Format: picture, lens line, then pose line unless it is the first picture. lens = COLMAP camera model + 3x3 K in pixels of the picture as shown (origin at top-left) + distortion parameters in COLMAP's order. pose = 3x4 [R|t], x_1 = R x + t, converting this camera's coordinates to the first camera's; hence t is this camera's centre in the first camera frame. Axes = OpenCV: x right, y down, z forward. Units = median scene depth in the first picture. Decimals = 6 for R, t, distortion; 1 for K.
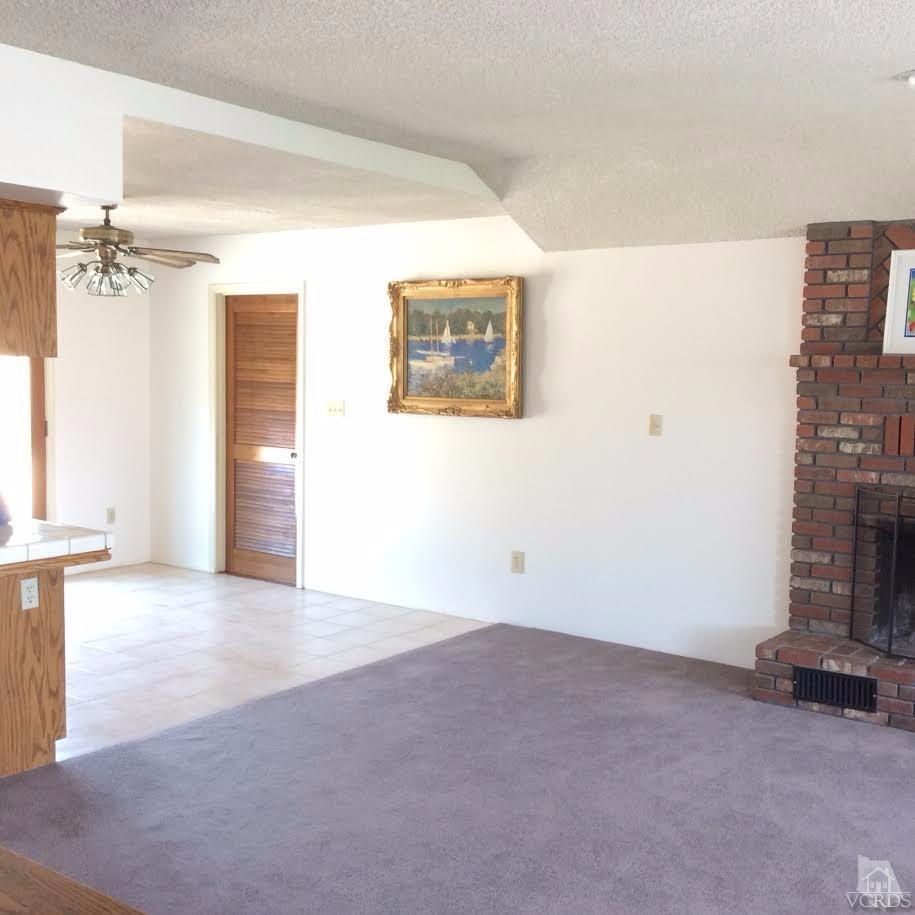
lens RADIAL K [[1116.0, 0, 457.5], [0, 1116.0, 457.5], [0, 0, 1]] dist [0.136662, -0.302169]
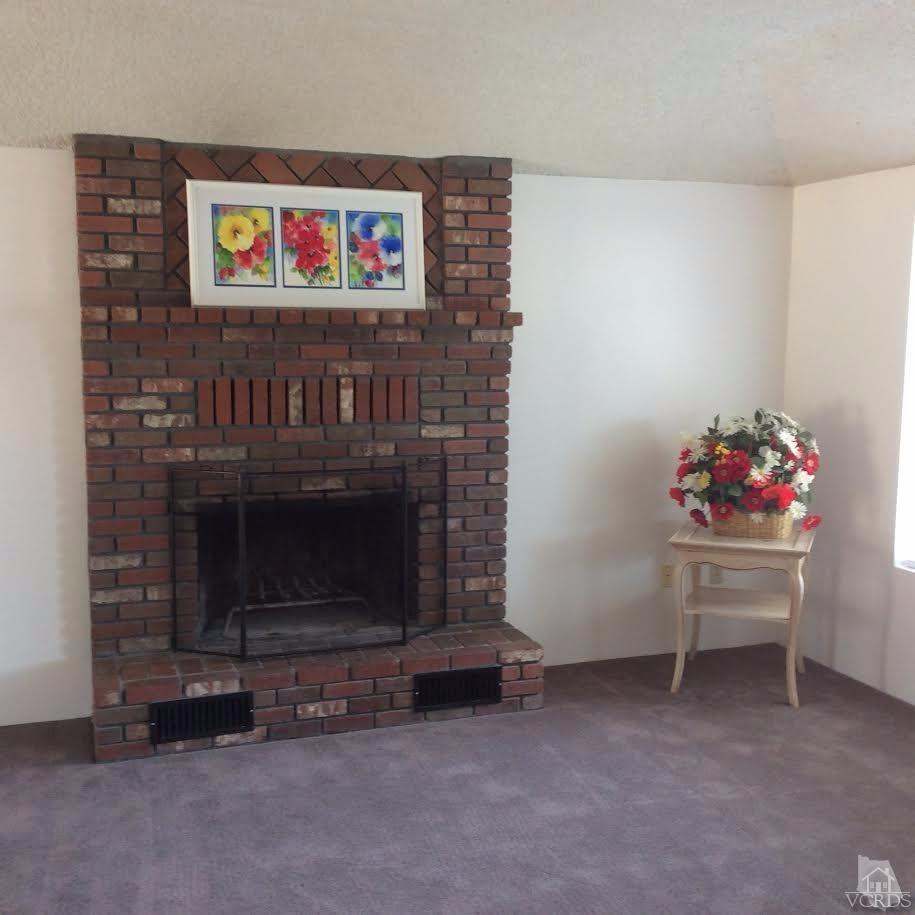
lens RADIAL K [[1116.0, 0, 457.5], [0, 1116.0, 457.5], [0, 0, 1]] dist [0.136662, -0.302169]
pose [[0.562618, -0.110975, 0.819235, -0.185924], [0.072987, 0.993748, 0.084491, -0.033030], [-0.823489, 0.012258, 0.567200, 0.338439]]
